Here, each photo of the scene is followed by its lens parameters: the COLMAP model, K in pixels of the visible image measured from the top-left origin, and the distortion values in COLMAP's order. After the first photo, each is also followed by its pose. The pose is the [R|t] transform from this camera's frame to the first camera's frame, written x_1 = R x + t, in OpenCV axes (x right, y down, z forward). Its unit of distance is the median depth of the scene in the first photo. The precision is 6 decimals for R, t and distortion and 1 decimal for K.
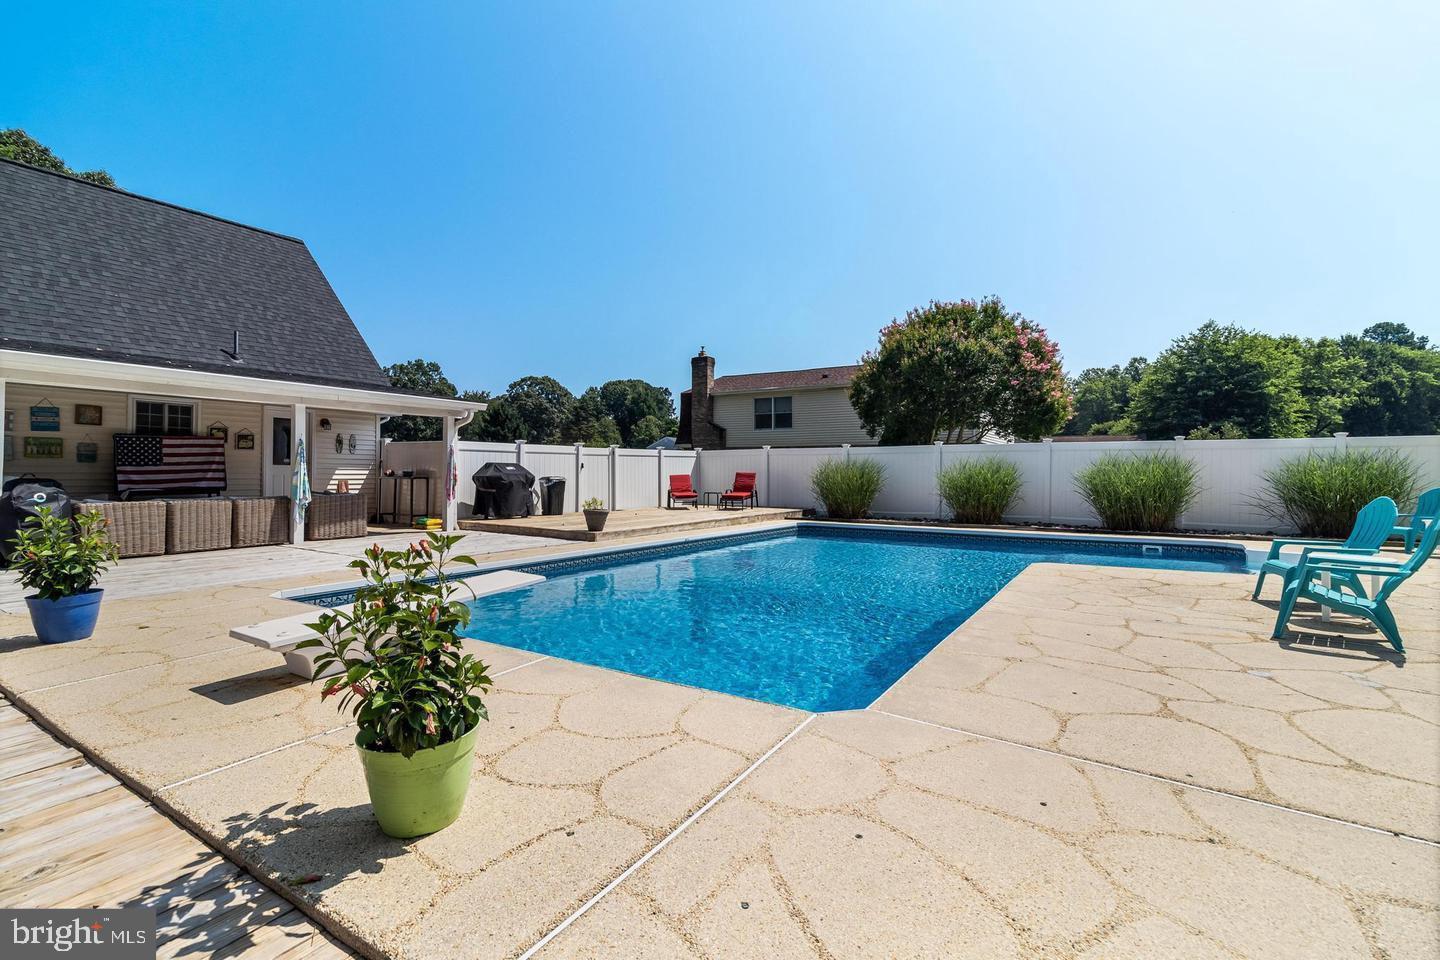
lens RADIAL K [[680.3, 0, 728.4], [0, 680.3, 471.7], [0, 0, 1]] dist [0.009840, 0.000566]
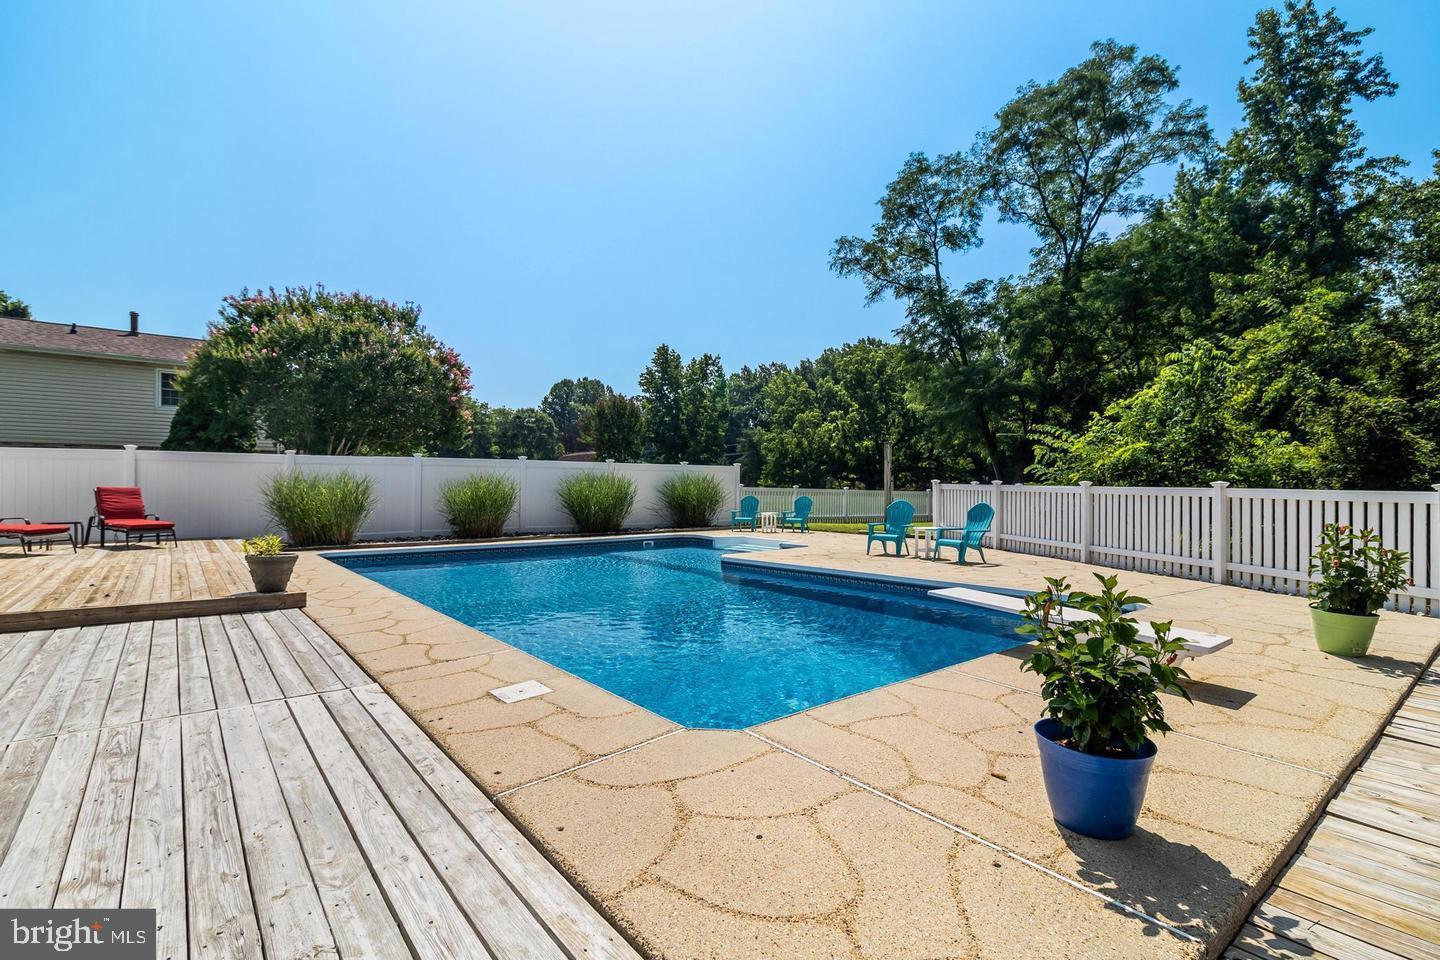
lens RADIAL K [[680.3, 0, 730.2], [0, 680.3, 482.4], [0, 0, 1]] dist [0.009840, 0.000566]
pose [[0.314117, 0.004504, 0.949373, -0.382092], [-0.003598, 0.999987, -0.003554, -0.002703], [-0.949377, -0.002300, 0.314130, 0.267931]]
